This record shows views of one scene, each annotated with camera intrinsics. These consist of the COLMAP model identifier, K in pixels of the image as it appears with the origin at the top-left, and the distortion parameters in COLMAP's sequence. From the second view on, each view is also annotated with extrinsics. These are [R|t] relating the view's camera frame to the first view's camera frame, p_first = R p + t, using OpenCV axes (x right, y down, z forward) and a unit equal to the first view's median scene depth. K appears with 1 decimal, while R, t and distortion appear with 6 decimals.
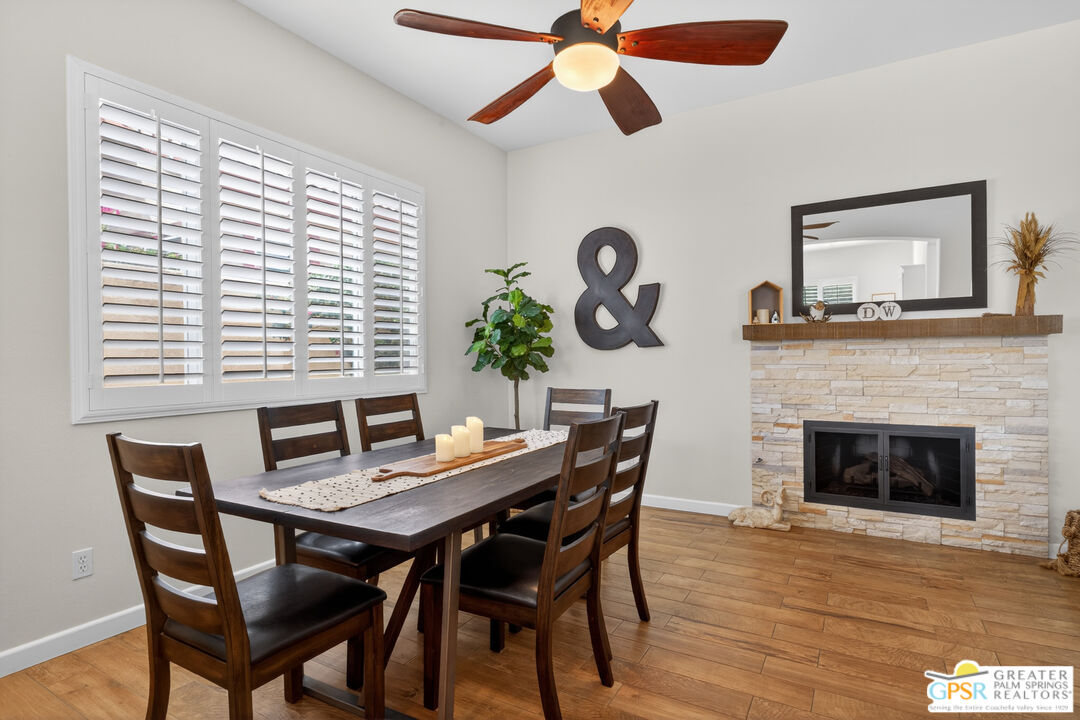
lens RADIAL K [[552.1, 0, 540.0], [0, 552.1, 360.0], [0, 0, 1]] dist [-0.001939, -0.000559]
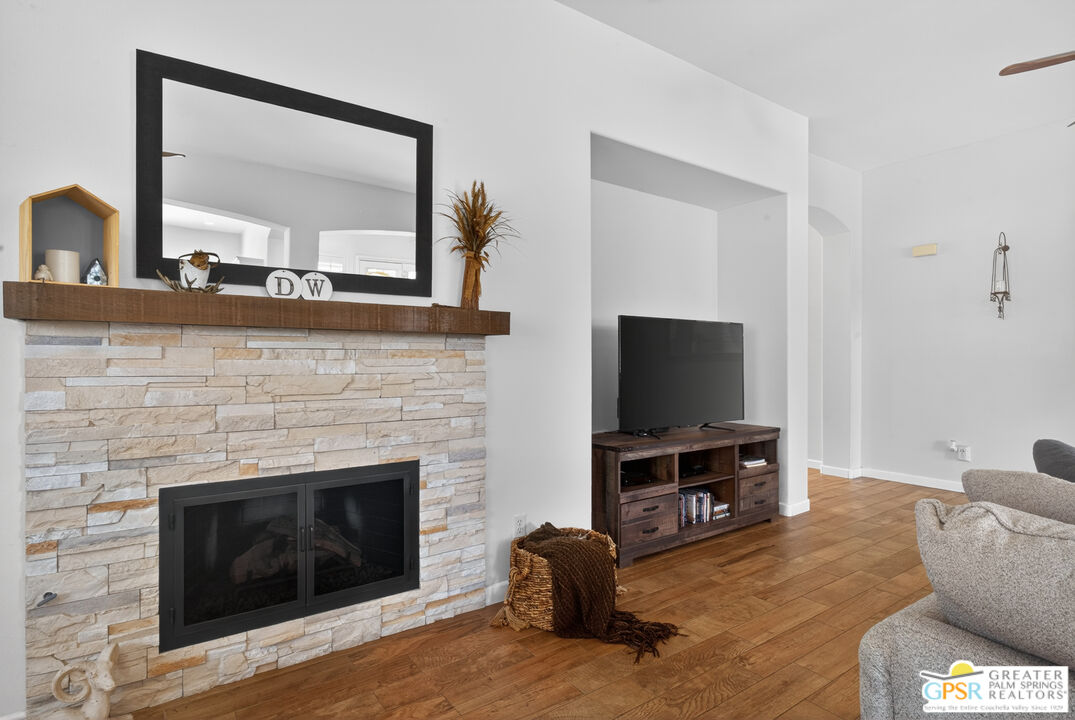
lens RADIAL K [[549.6, 0, 537.5], [0, 549.6, 360.0], [0, 0, 1]] dist [-0.001939, -0.000559]
pose [[0.407845, 0.010070, 0.912996, 0.175501], [-0.000687, 0.999942, -0.010722, -0.001450], [-0.913051, 0.003746, 0.407828, 0.521223]]
